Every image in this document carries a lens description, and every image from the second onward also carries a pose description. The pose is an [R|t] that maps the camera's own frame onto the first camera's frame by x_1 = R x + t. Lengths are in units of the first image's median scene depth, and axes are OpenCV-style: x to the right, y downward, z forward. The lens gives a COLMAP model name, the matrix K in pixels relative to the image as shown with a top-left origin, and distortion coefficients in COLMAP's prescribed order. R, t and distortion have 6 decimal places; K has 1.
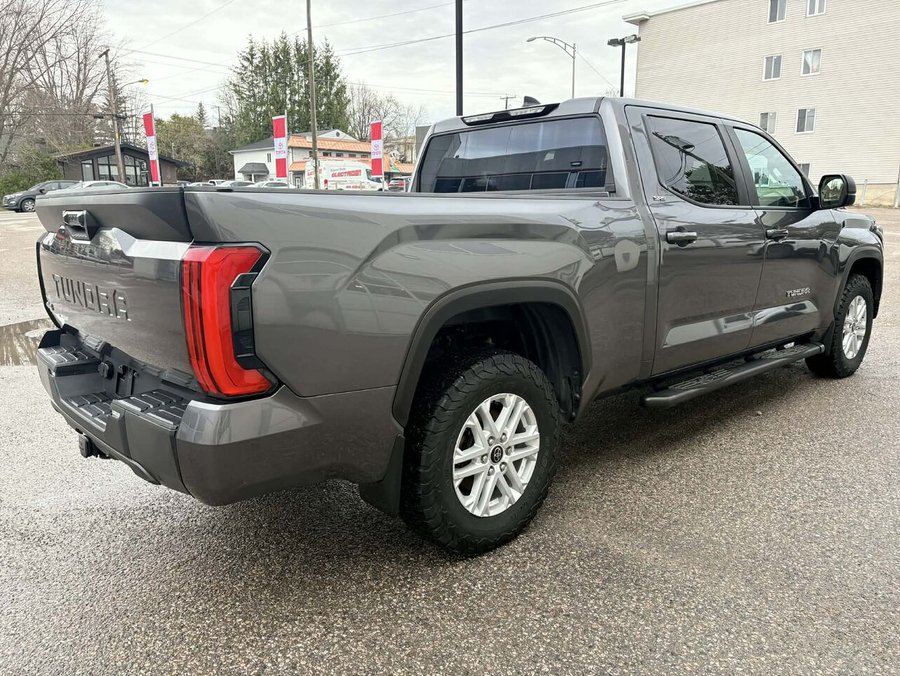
lens RADIAL K [[701.4, 0, 463.6], [0, 701.4, 335.9], [0, 0, 1]] dist [0.015125, 0.013872]
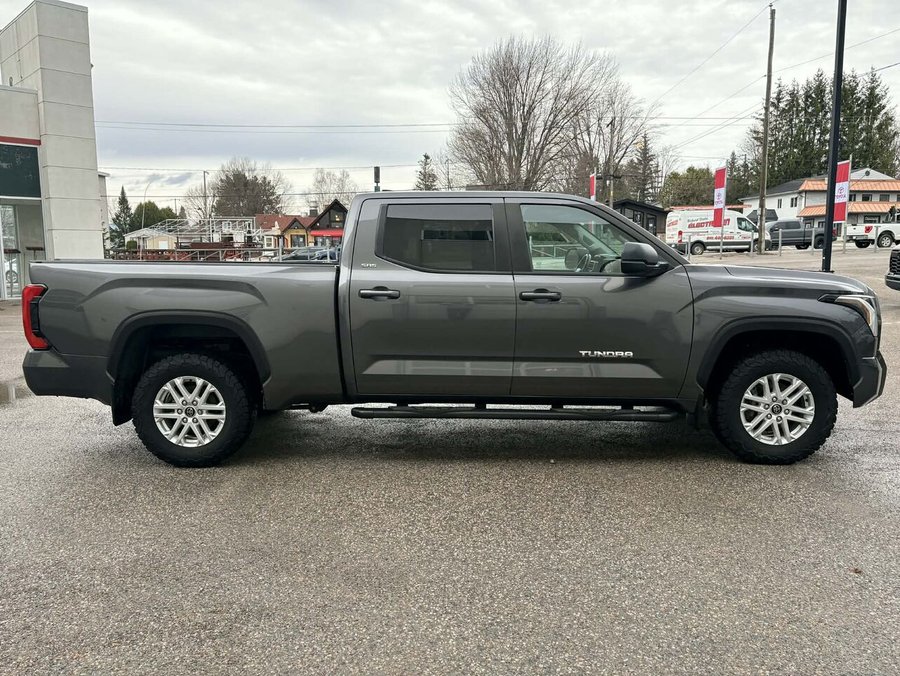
lens RADIAL K [[704.8, 0, 446.9], [0, 704.8, 355.8], [0, 0, 1]] dist [0.014501, -0.008621]
pose [[0.719740, 0.103470, -0.686490, 0.081402], [-0.128796, 0.991566, 0.014419, -0.003556], [0.682192, 0.078039, 0.726996, 0.007822]]
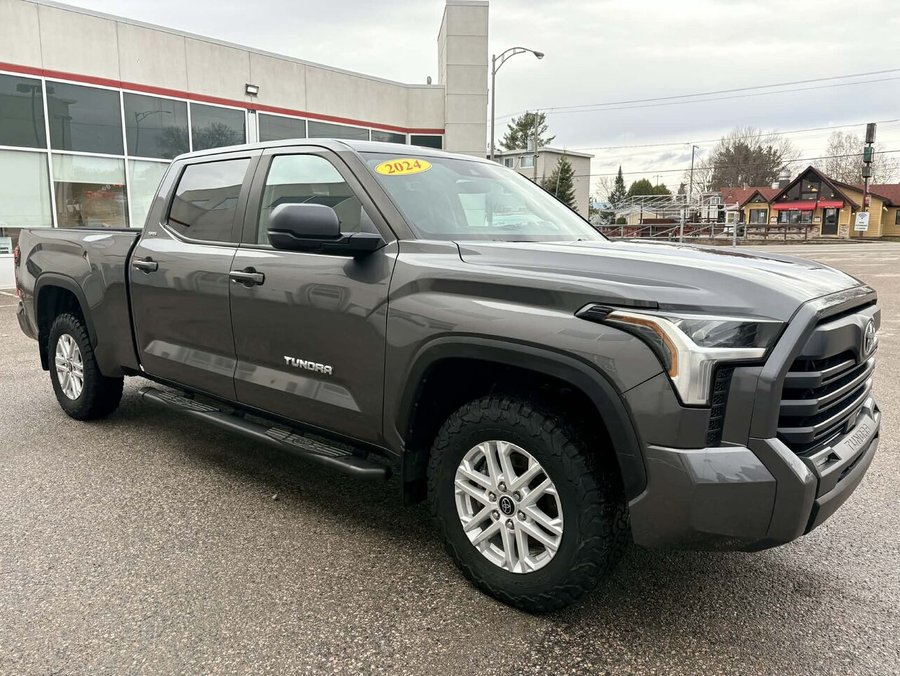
lens RADIAL K [[695.4, 0, 442.7], [0, 695.4, 354.3], [0, 0, 1]] dist [0.013517, 0.005074]
pose [[0.080571, 0.180754, -0.980223, 0.094719], [-0.187046, 0.968691, 0.163253, -0.017027], [0.979041, 0.170194, 0.111858, 0.083703]]
